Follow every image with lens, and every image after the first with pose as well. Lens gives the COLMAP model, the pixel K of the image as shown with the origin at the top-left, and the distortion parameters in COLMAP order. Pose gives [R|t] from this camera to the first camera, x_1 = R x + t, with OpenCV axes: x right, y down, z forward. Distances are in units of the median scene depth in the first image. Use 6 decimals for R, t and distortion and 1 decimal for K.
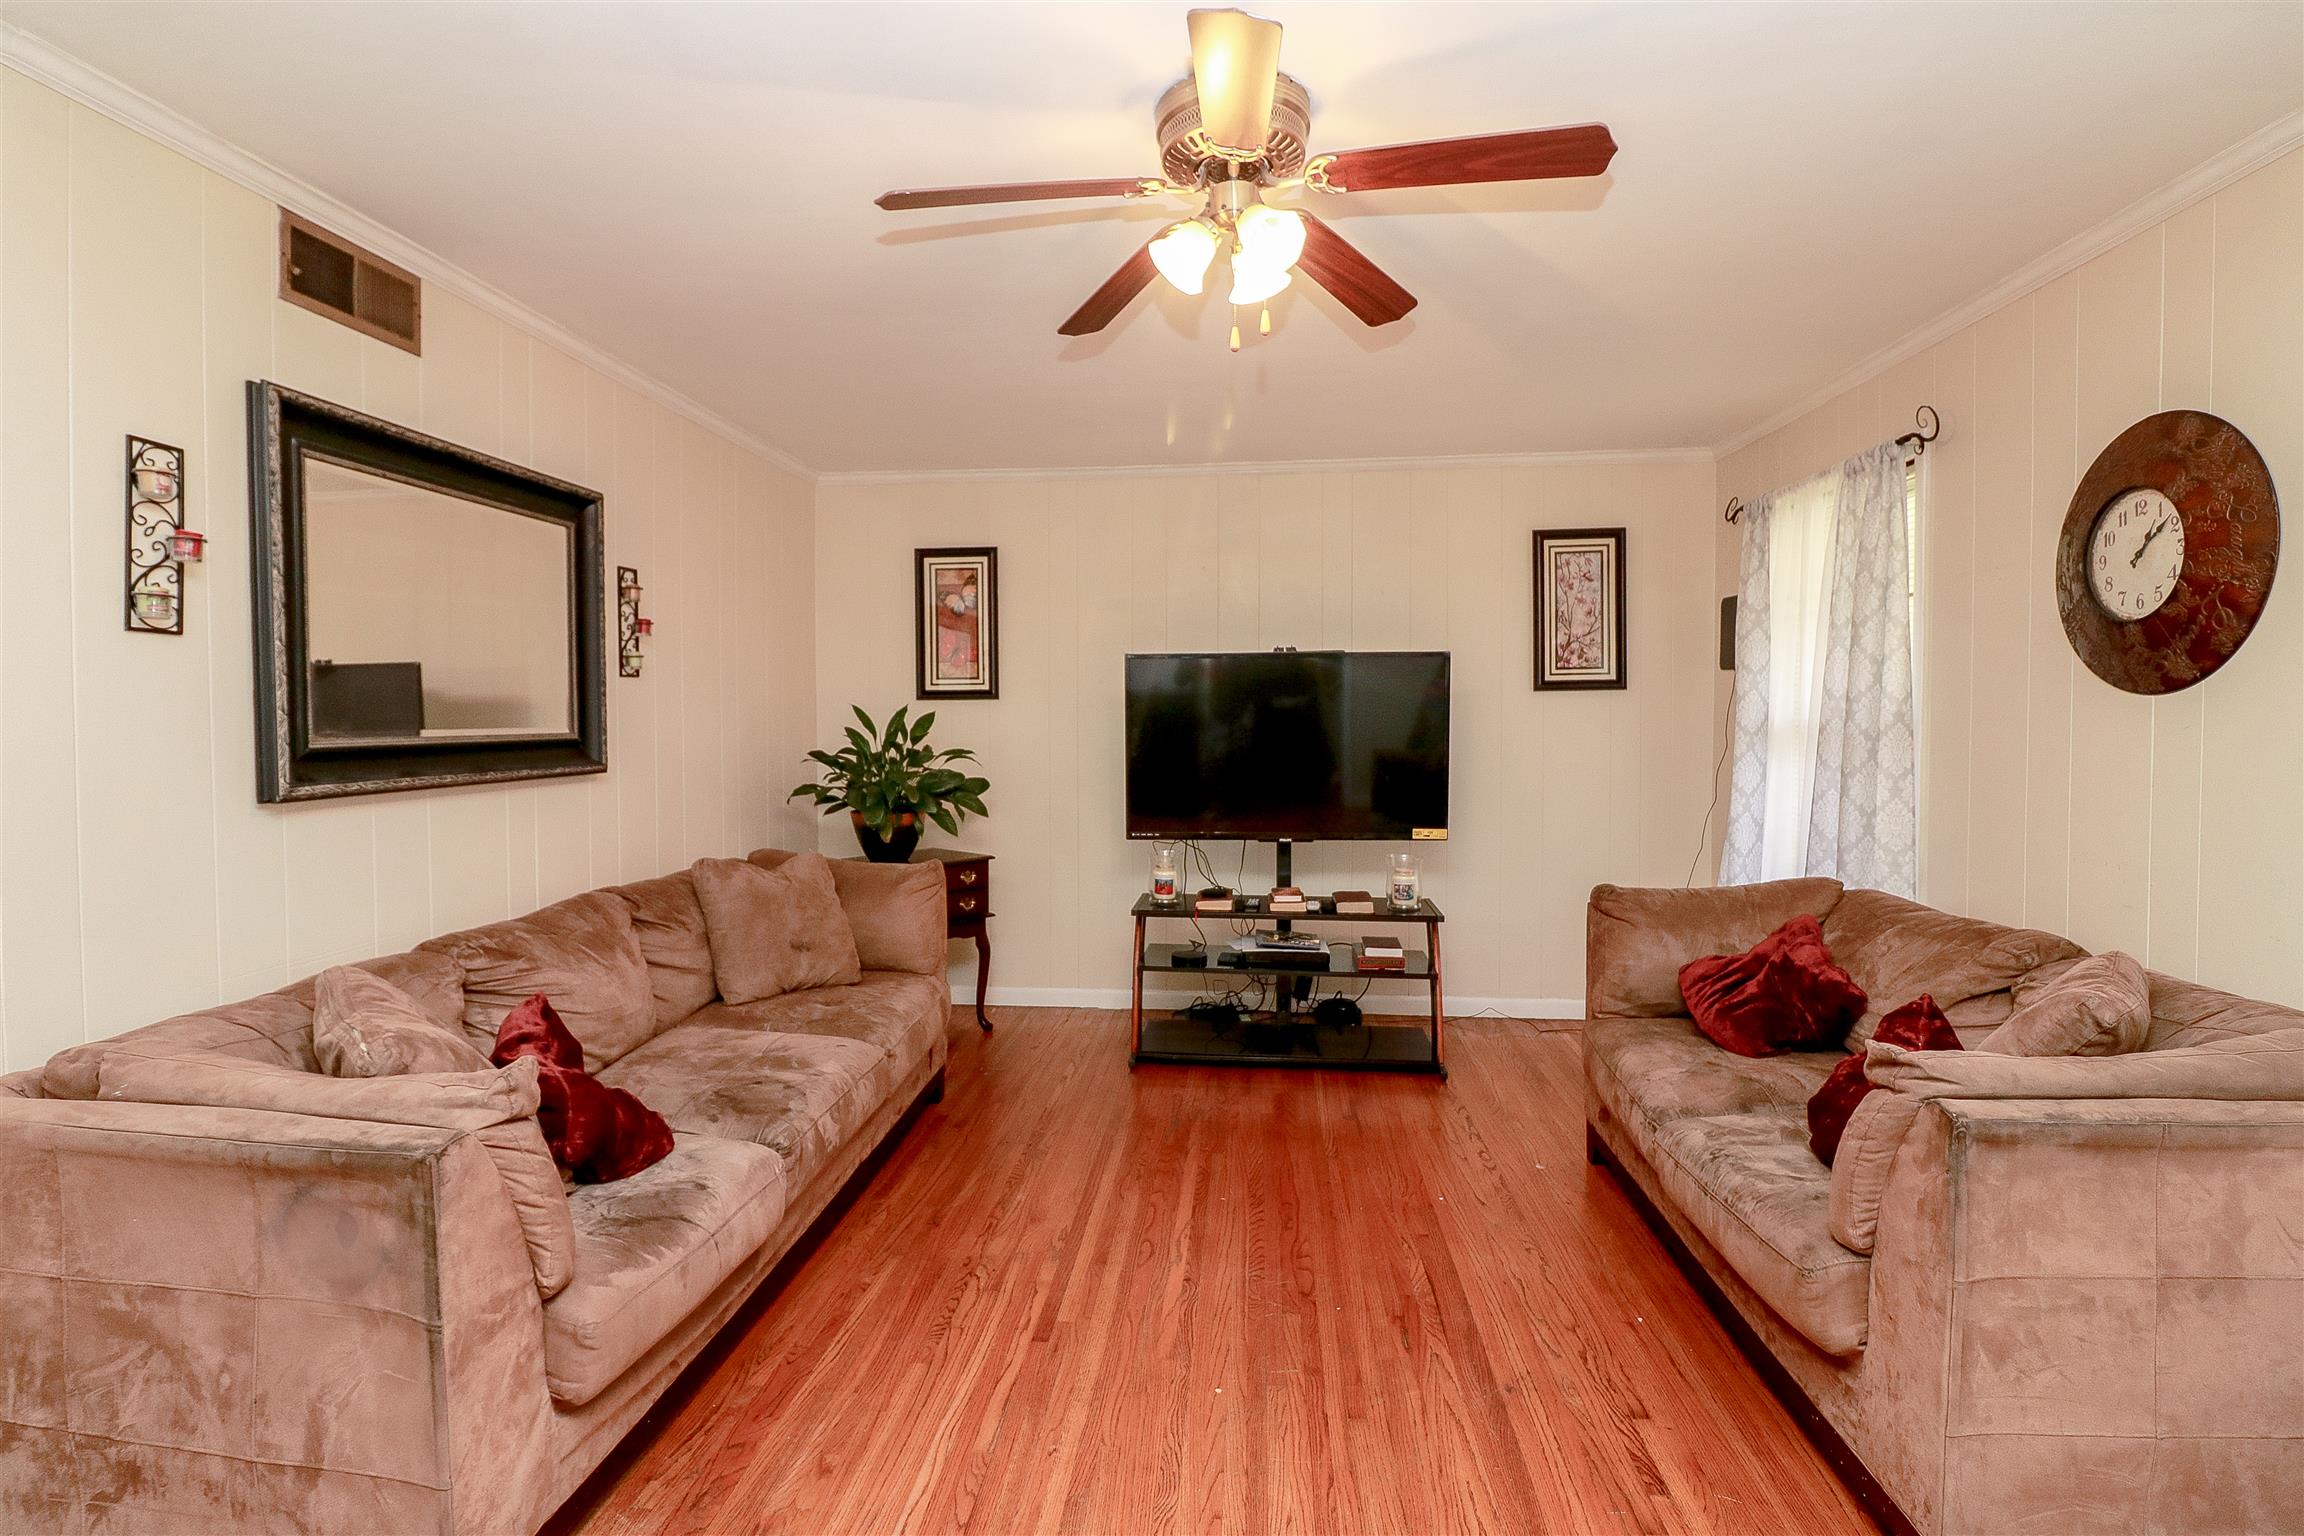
lens RADIAL K [[1117.3, 0, 1140.5], [0, 1117.3, 750.7], [0, 0, 1]] dist [0.009568, -0.019705]
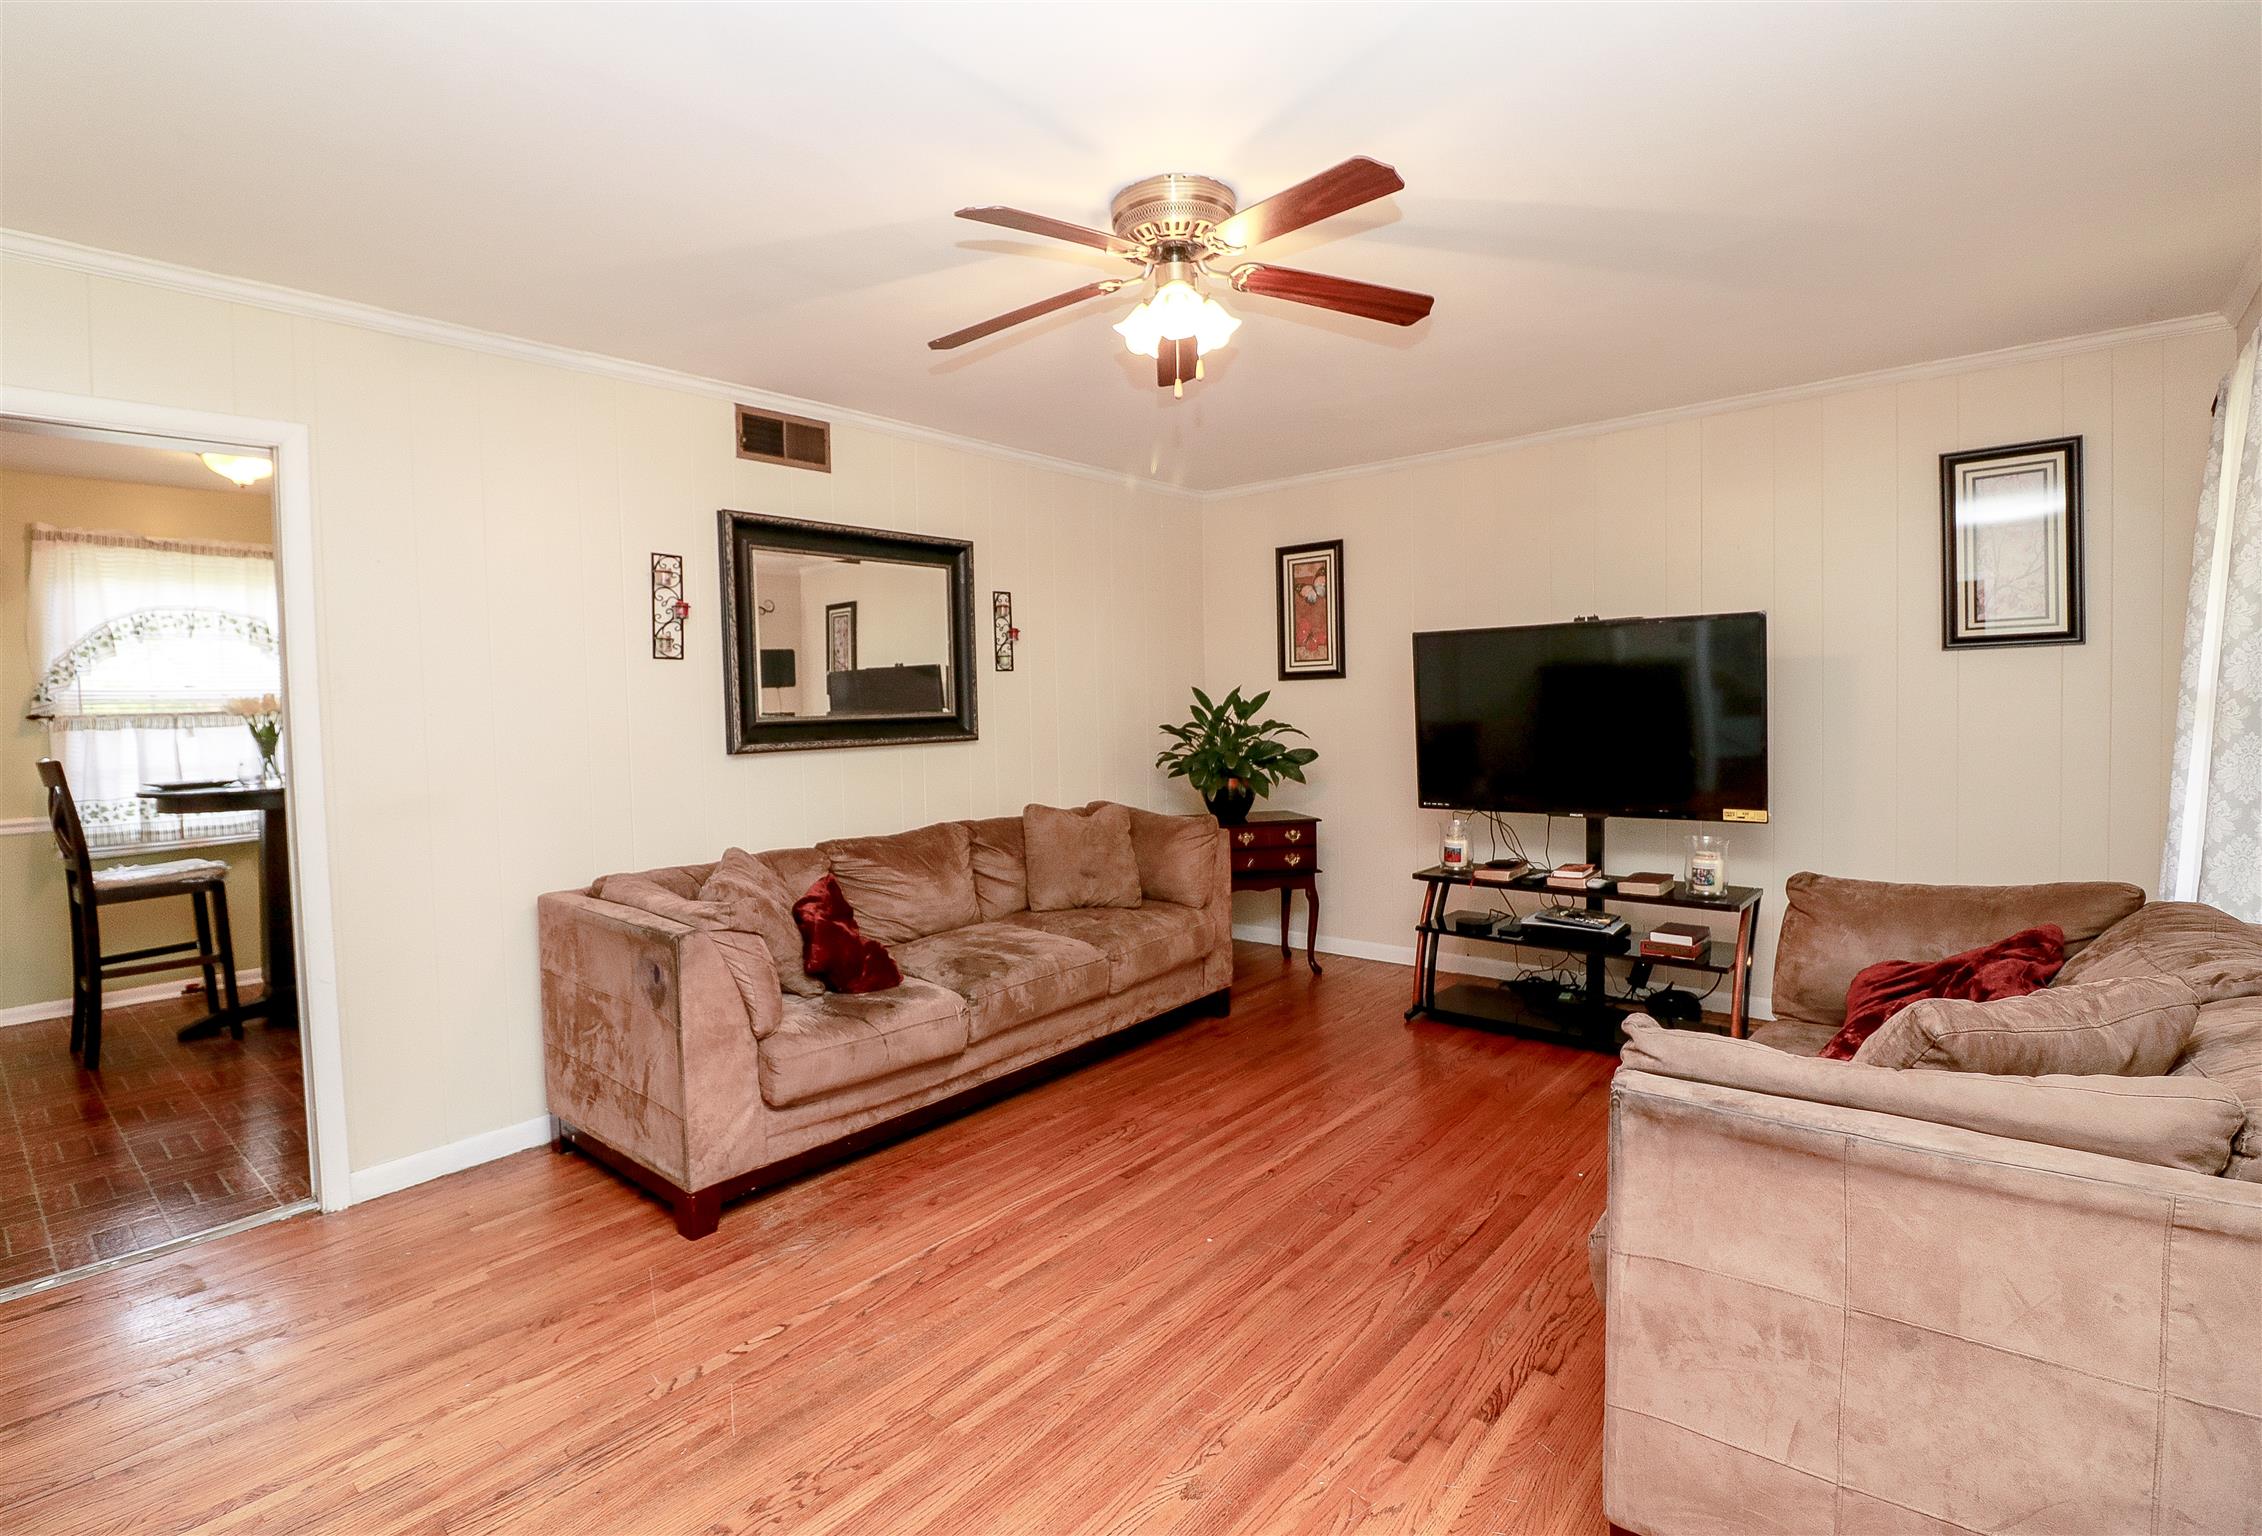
lens RADIAL K [[1128.5, 0, 1131.2], [0, 1128.5, 757.8], [0, 0, 1]] dist [-0.002677, -0.000629]
pose [[0.806912, 0.014243, -0.590500, 0.491908], [0.000752, 0.999684, 0.025141, 0.005892], [0.590671, -0.020731, 0.806646, -0.029671]]
